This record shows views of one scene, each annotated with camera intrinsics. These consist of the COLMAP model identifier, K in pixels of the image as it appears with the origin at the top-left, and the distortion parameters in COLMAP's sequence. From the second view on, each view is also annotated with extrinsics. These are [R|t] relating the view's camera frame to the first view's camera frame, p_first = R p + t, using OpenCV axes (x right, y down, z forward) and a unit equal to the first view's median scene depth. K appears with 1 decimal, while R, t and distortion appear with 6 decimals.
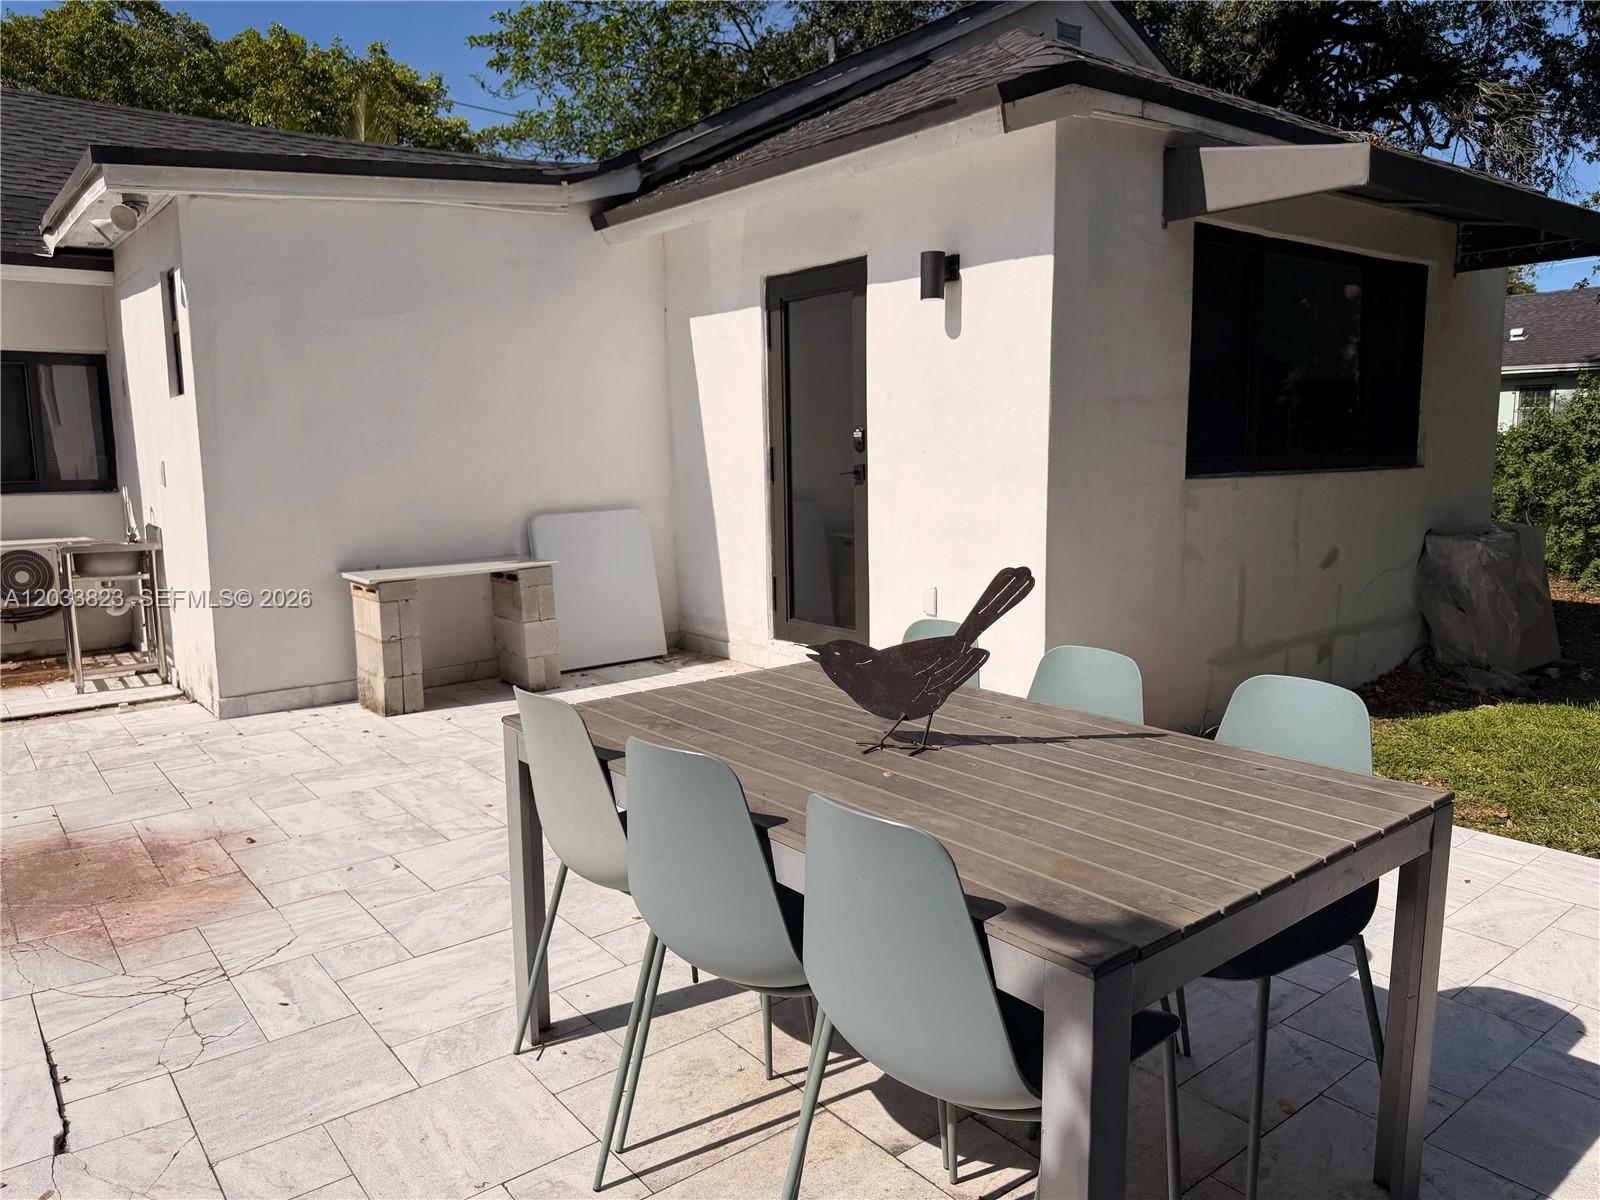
lens RADIAL K [[1129.9, 0, 797.8], [0, 1129.9, 610.2], [0, 0, 1]] dist [-0.003498, -0.004013]
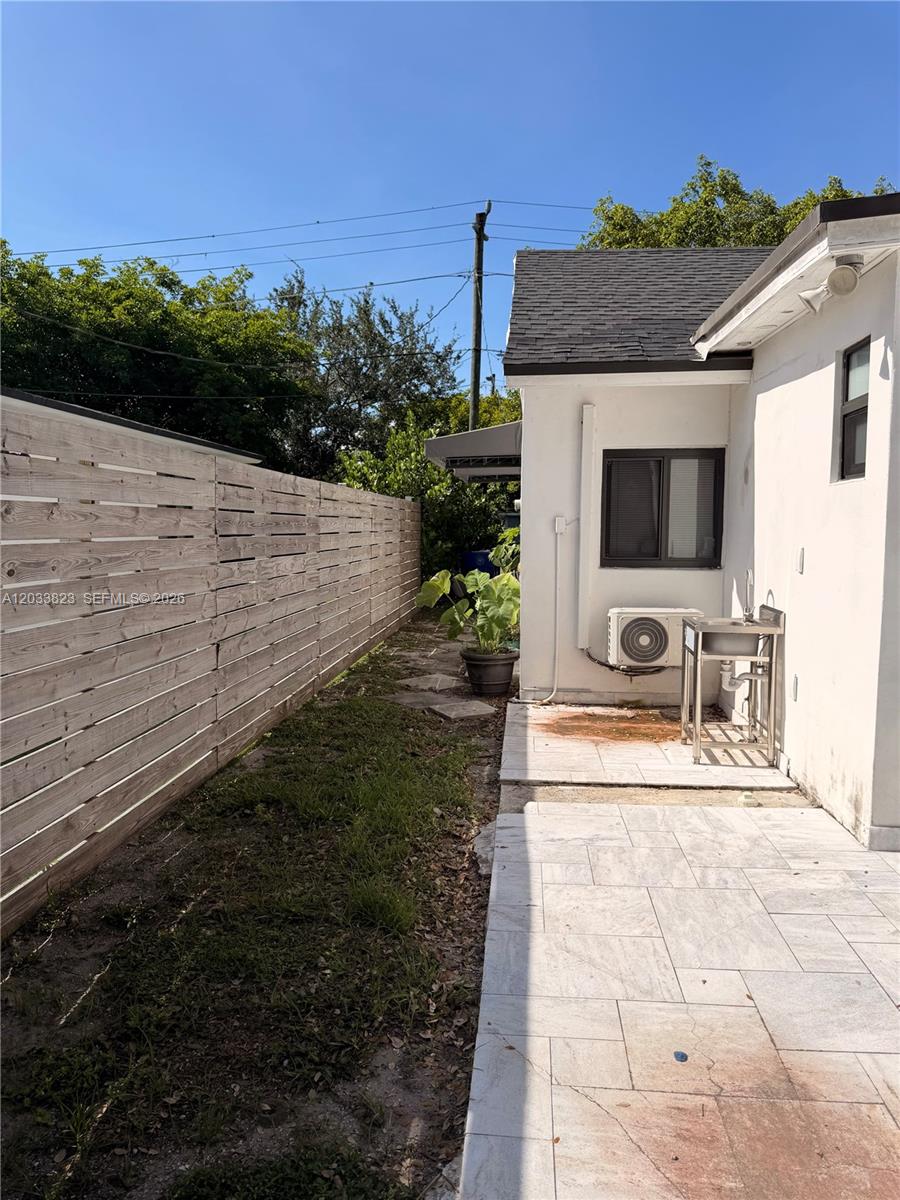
lens RADIAL K [[844.7, 0, 450.0], [0, 844.7, 600.0], [0, 0, 1]] dist [0.099849, -0.148512]
pose [[0.725071, 0.074688, -0.684612, -0.119047], [-0.112664, 0.993573, -0.010927, -0.019189], [0.679396, 0.085054, 0.728826, 0.110614]]
